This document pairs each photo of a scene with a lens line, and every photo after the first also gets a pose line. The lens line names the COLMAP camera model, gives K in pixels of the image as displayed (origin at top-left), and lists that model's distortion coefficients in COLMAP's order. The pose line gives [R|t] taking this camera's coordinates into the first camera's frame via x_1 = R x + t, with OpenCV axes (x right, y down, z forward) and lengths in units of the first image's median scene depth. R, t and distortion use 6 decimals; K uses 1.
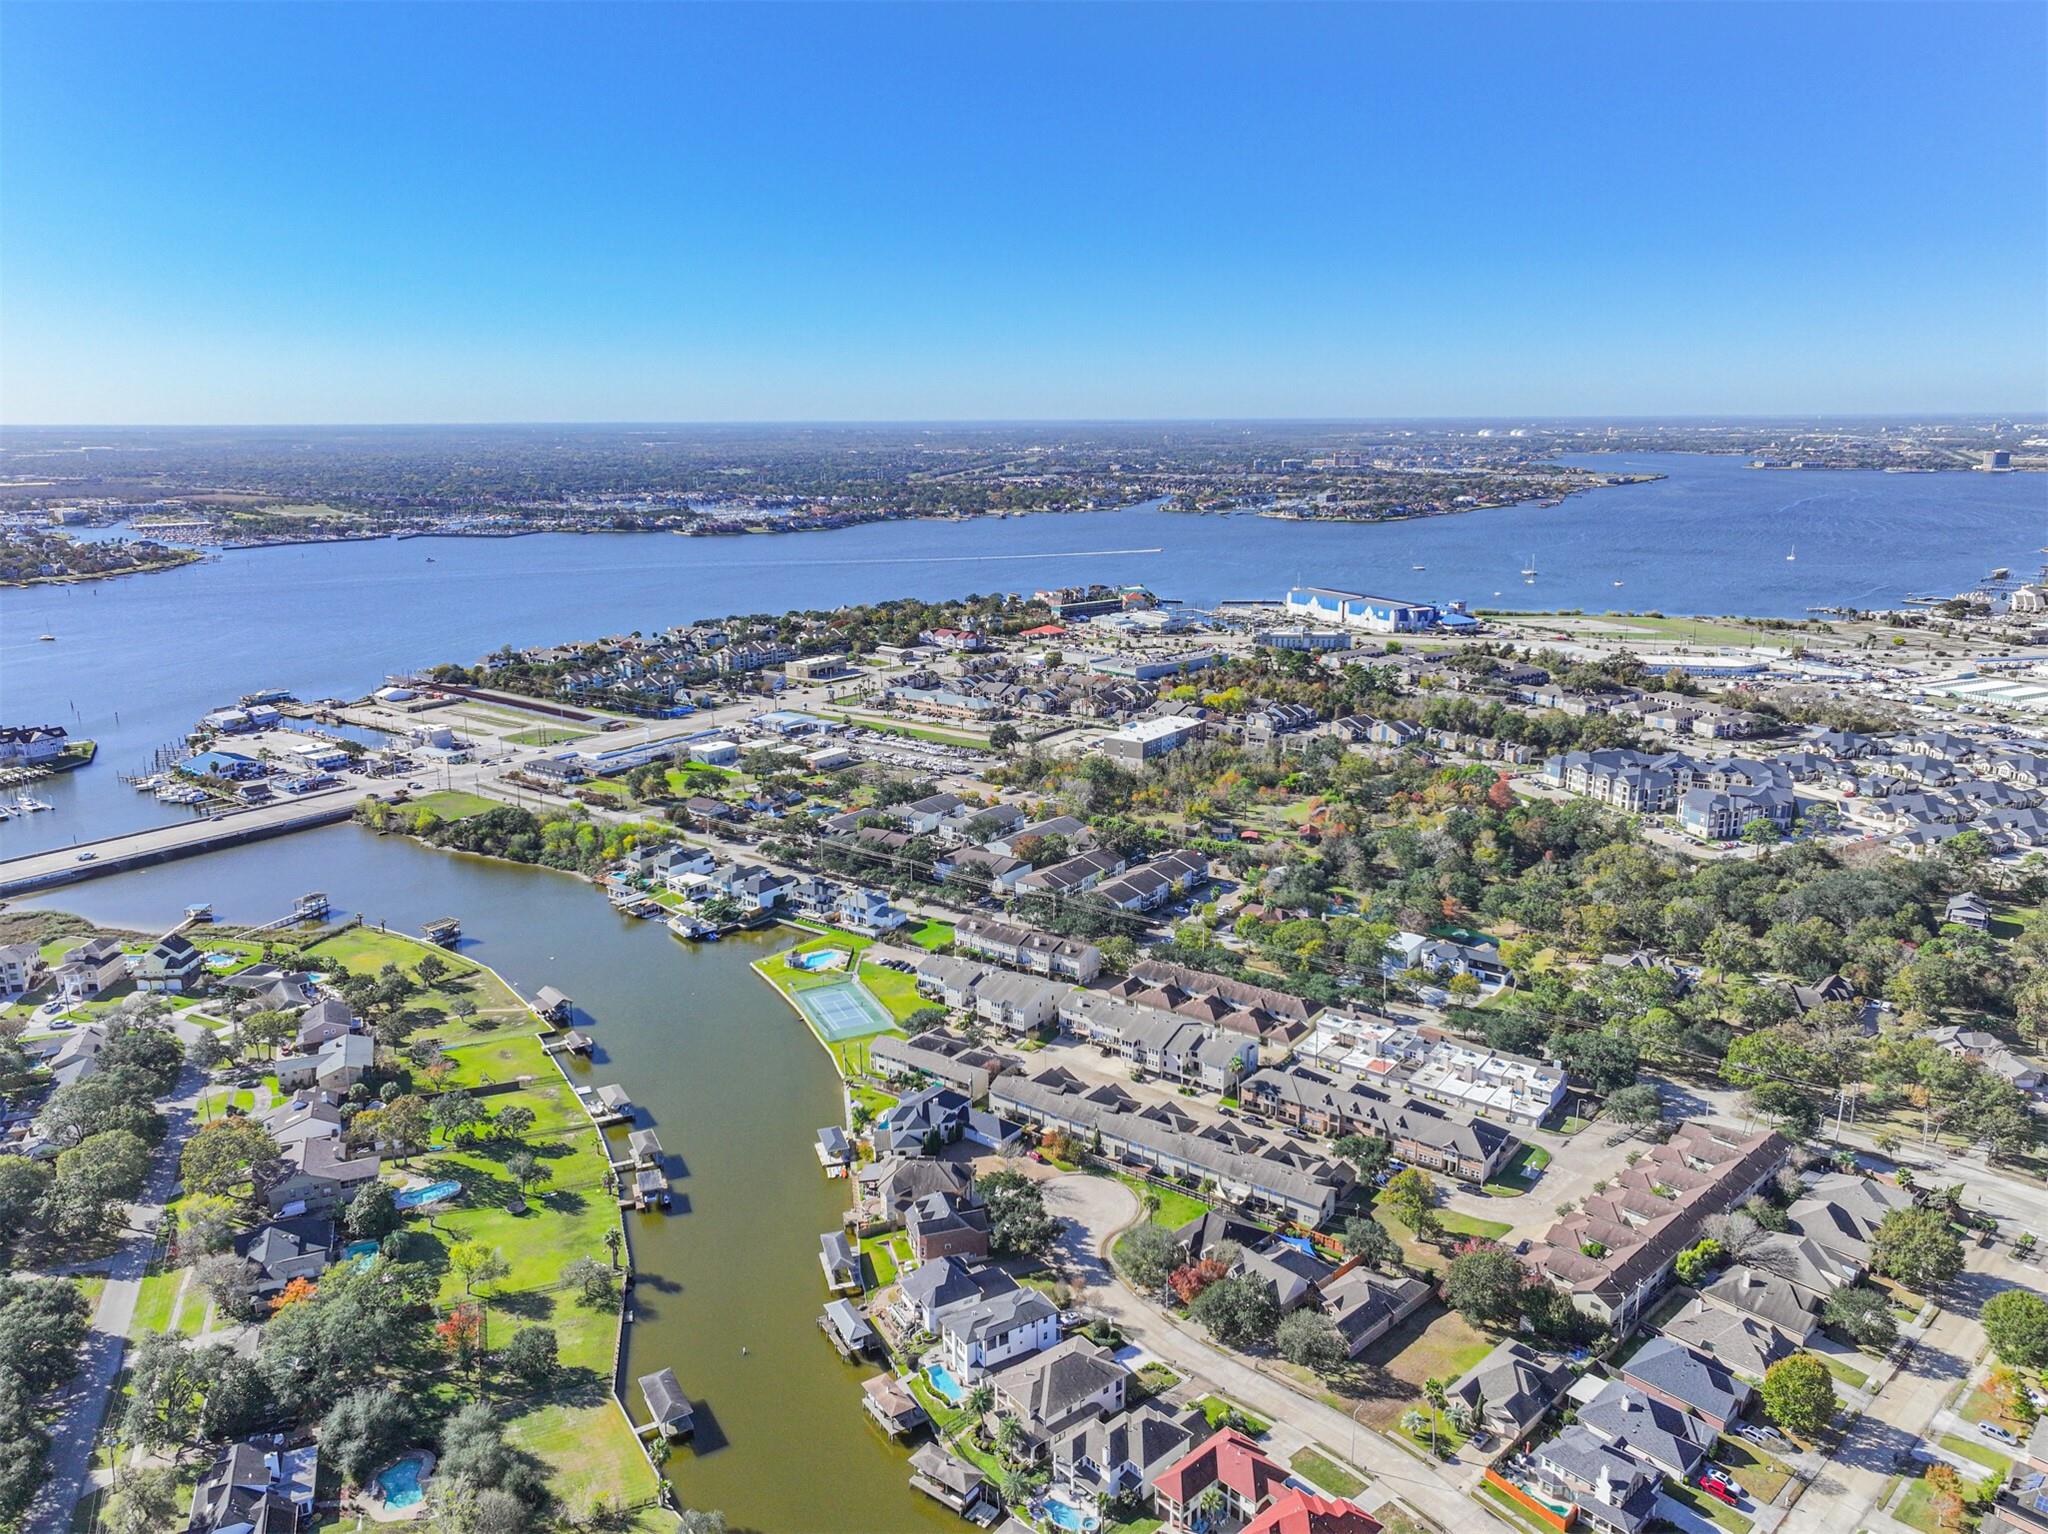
lens RADIAL K [[1429.4, 0, 1024.0], [0, 1429.4, 767.0], [0, 0, 1]] dist [0.013693, 0.005210]
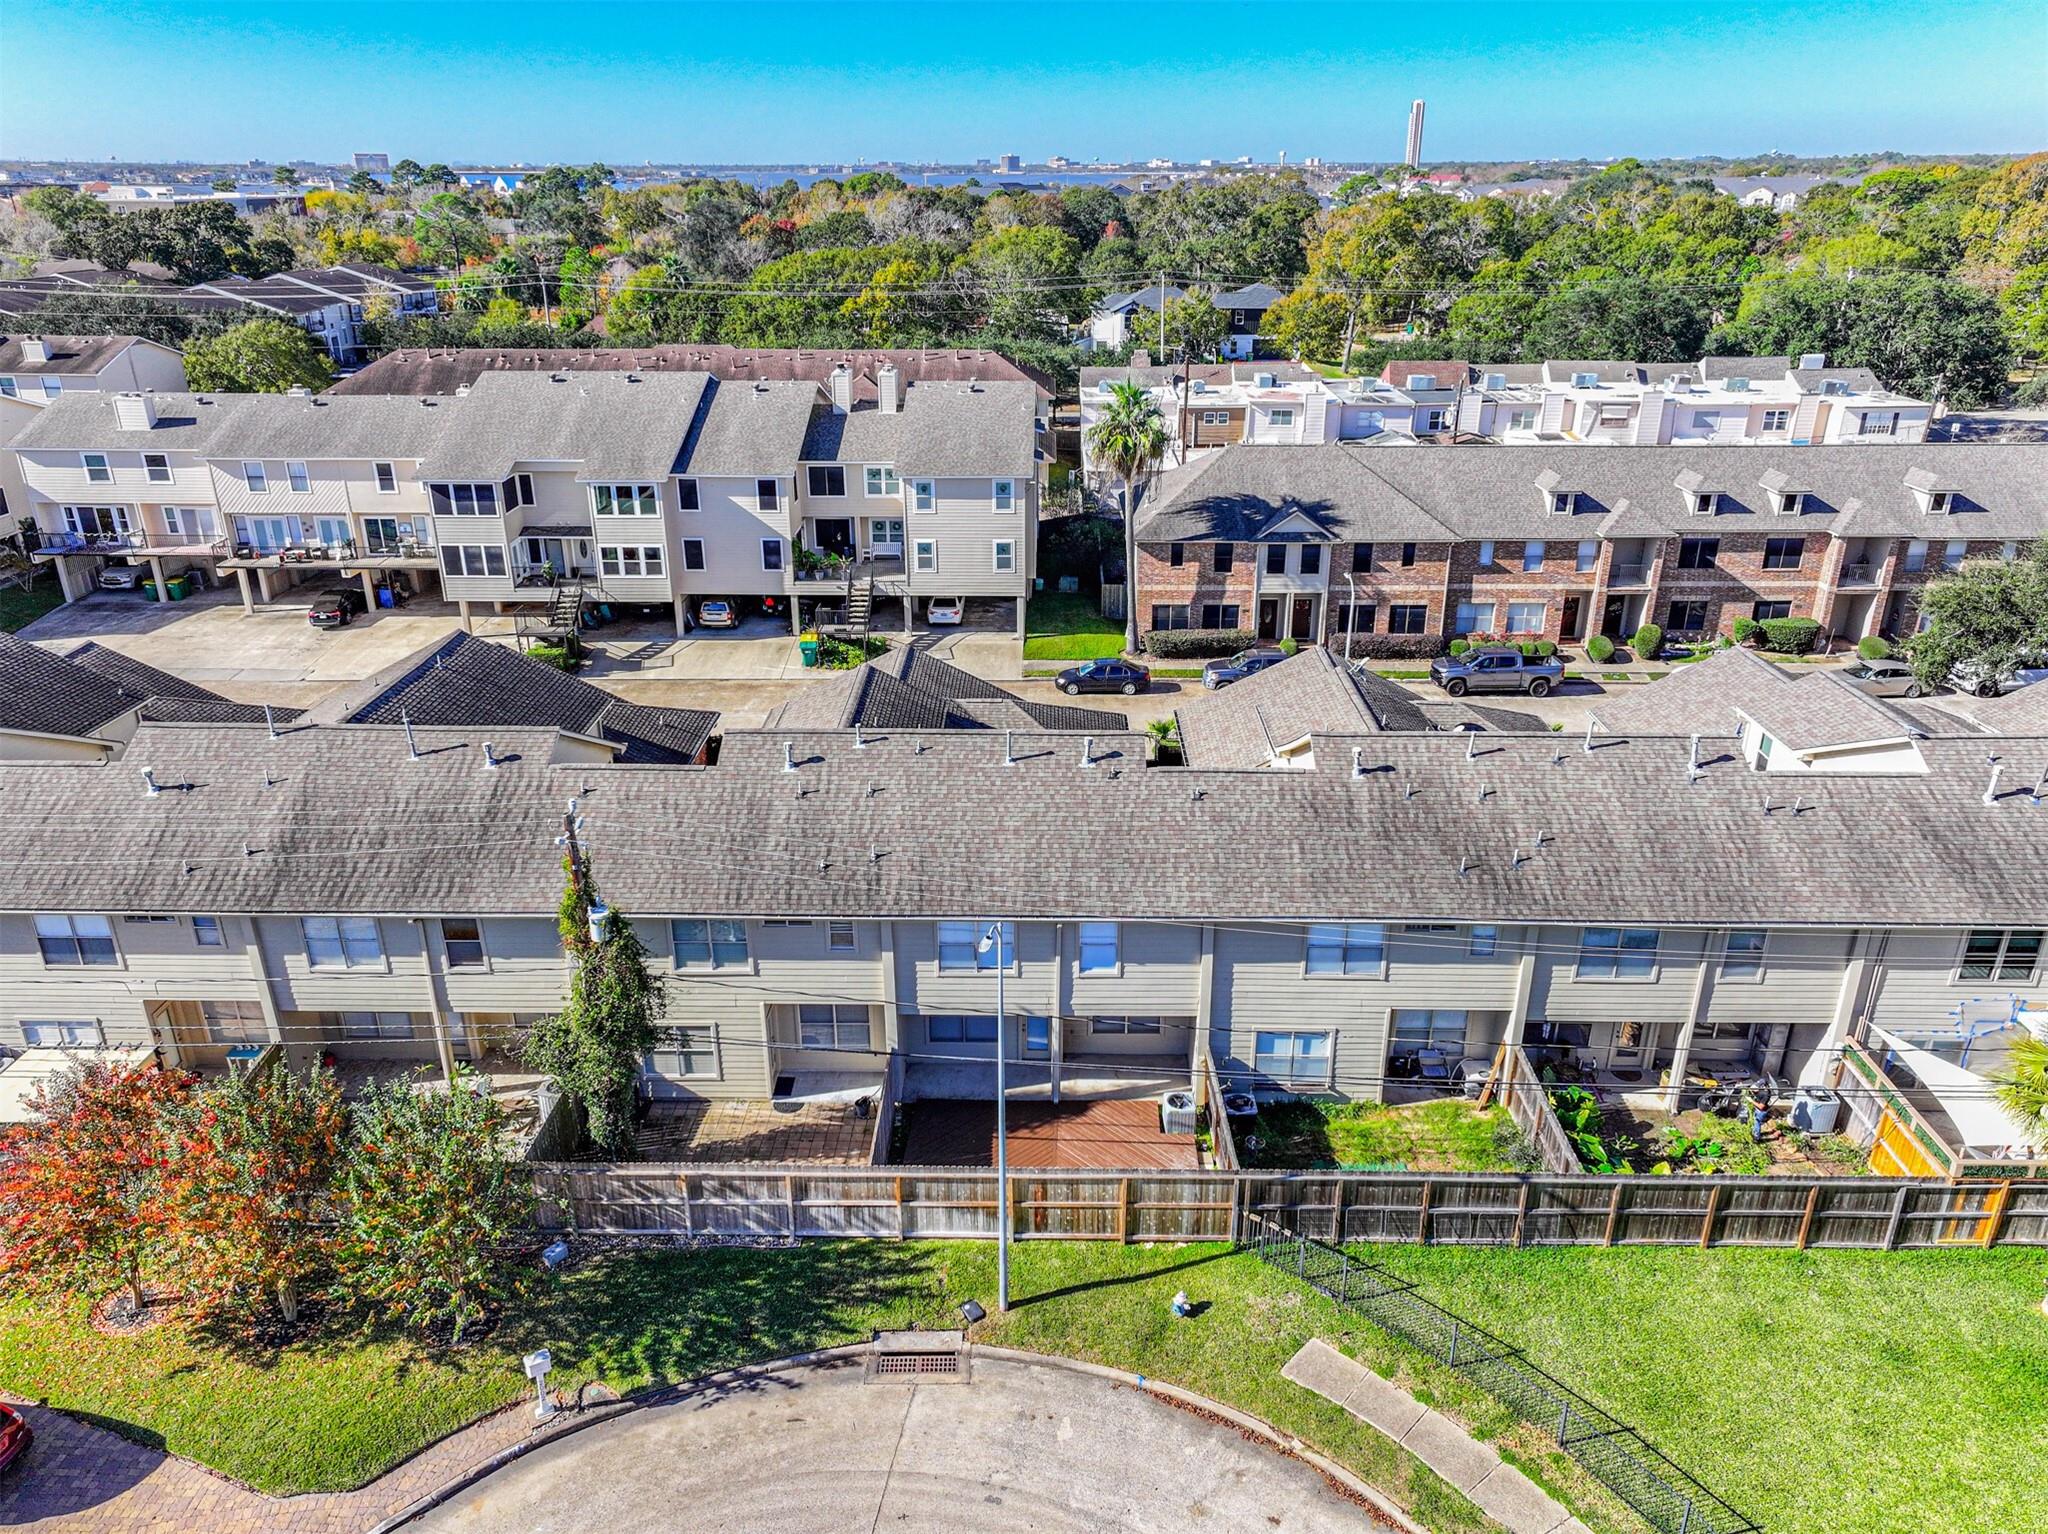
lens RADIAL K [[1429.4, 0, 1024.0], [0, 1429.4, 767.0], [0, 0, 1]] dist [0.013693, 0.005210]
pose [[0.811175, -0.226311, 0.539238, 0.022789], [0.139705, 0.970379, 0.197097, 0.217386], [-0.567871, -0.084546, 0.818764, 0.862779]]
